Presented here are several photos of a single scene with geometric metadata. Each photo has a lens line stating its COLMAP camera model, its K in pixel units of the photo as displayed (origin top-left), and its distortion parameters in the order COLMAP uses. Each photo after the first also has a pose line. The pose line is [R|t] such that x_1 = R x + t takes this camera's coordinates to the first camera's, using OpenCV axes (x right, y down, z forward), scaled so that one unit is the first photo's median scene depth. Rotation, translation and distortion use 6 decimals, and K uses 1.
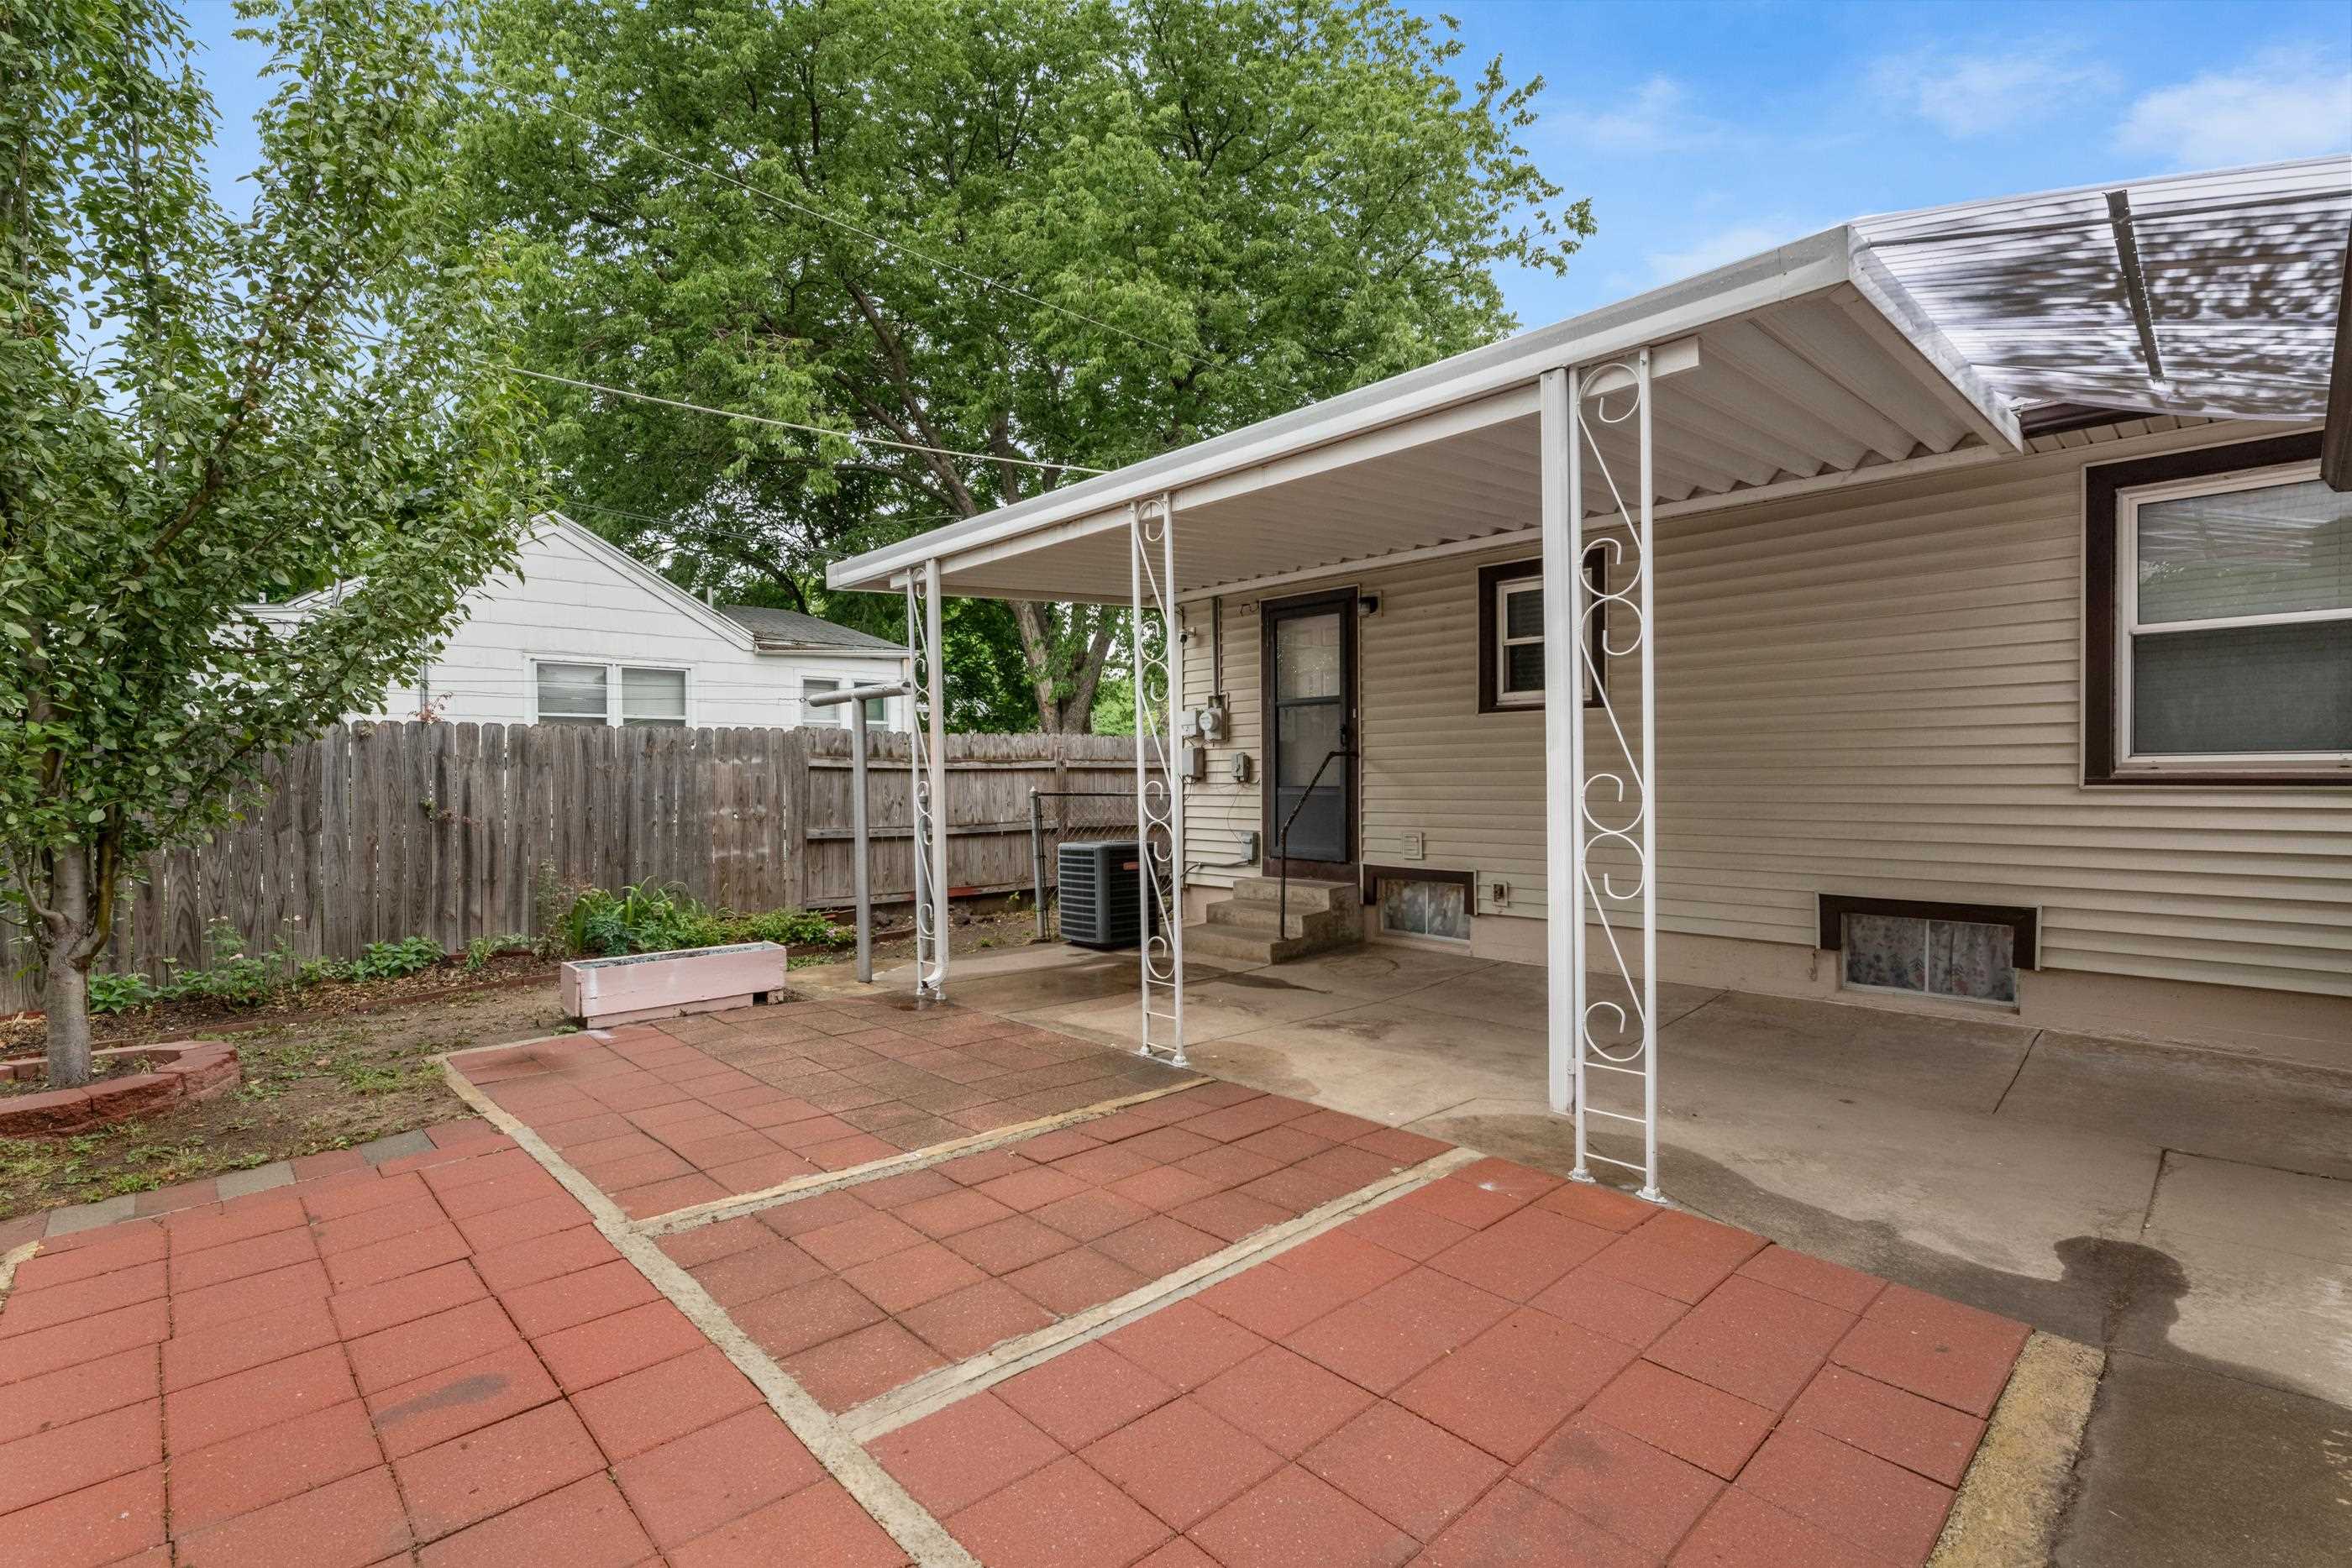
lens RADIAL K [[1077.5, 0, 1177.4], [0, 1077.5, 774.2], [0, 0, 1]] dist [-0.000528, -0.000008]
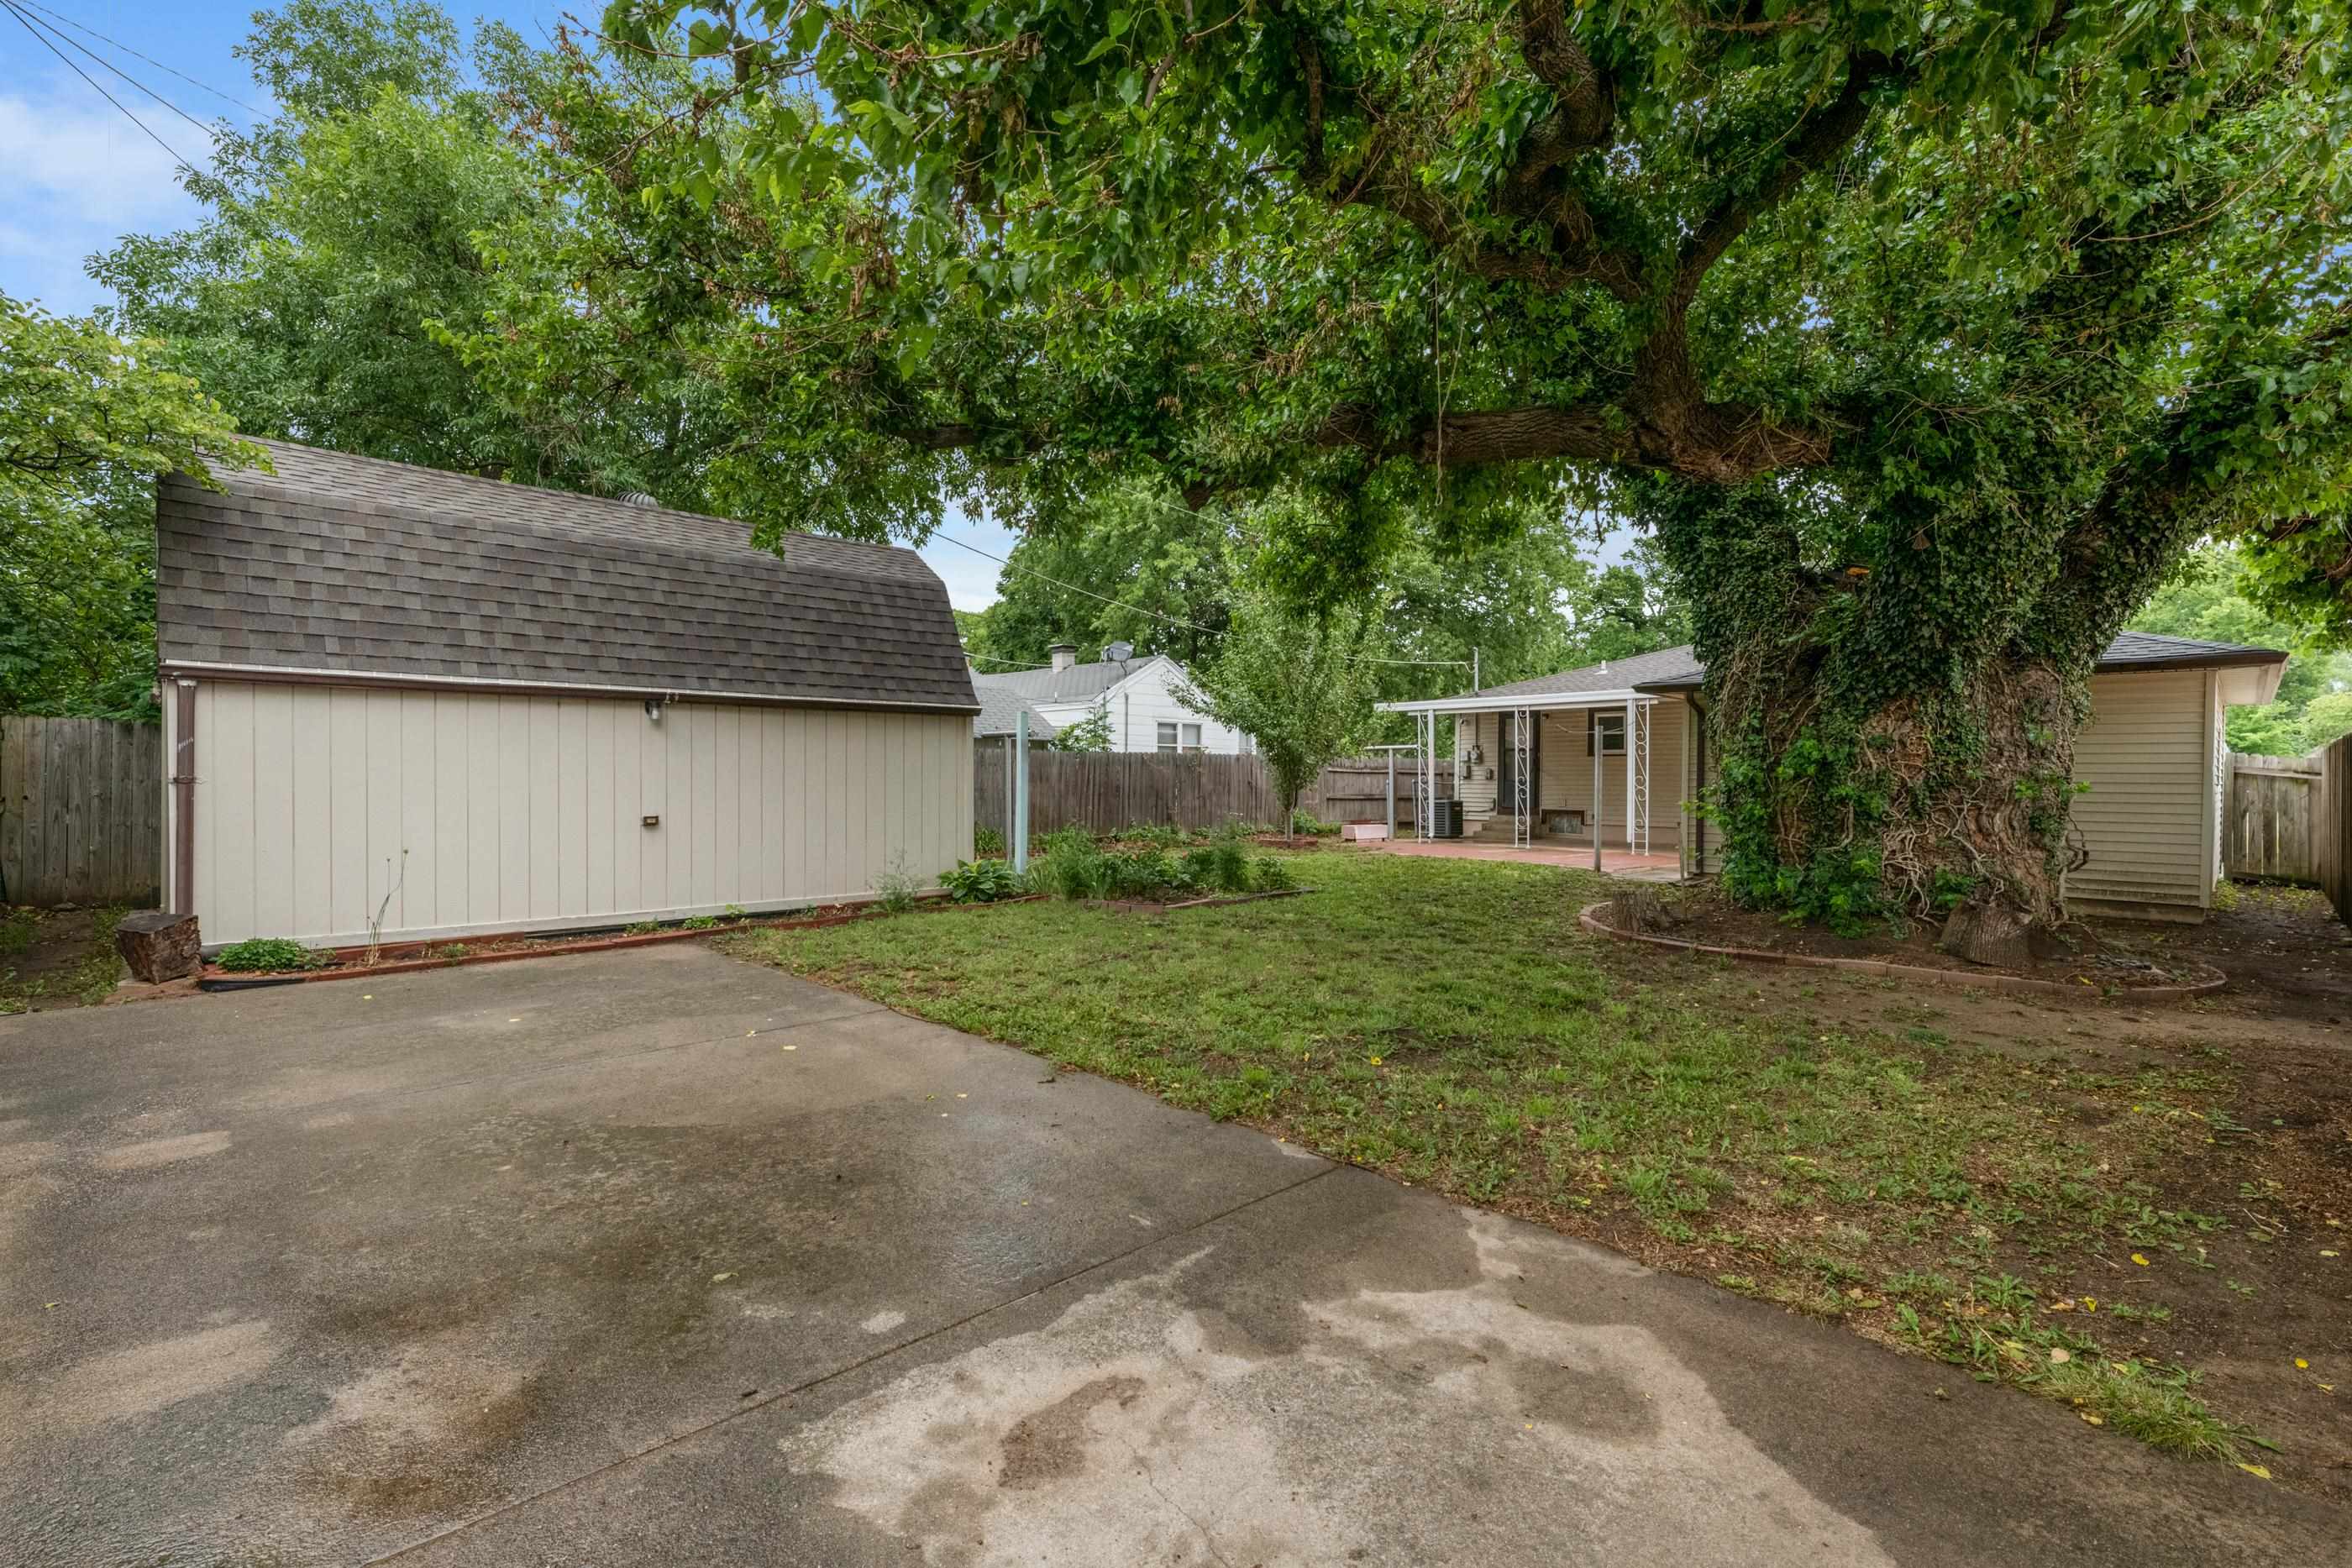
lens RADIAL K [[1077.5, 0, 1174.3], [0, 1077.5, 786.6], [0, 0, 1]] dist [-0.000528, -0.000008]
pose [[0.999775, 0.019818, 0.007505, -0.705443], [-0.019827, 0.999803, 0.001126, 0.036263], [-0.007481, -0.001274, 0.999971, -1.569649]]
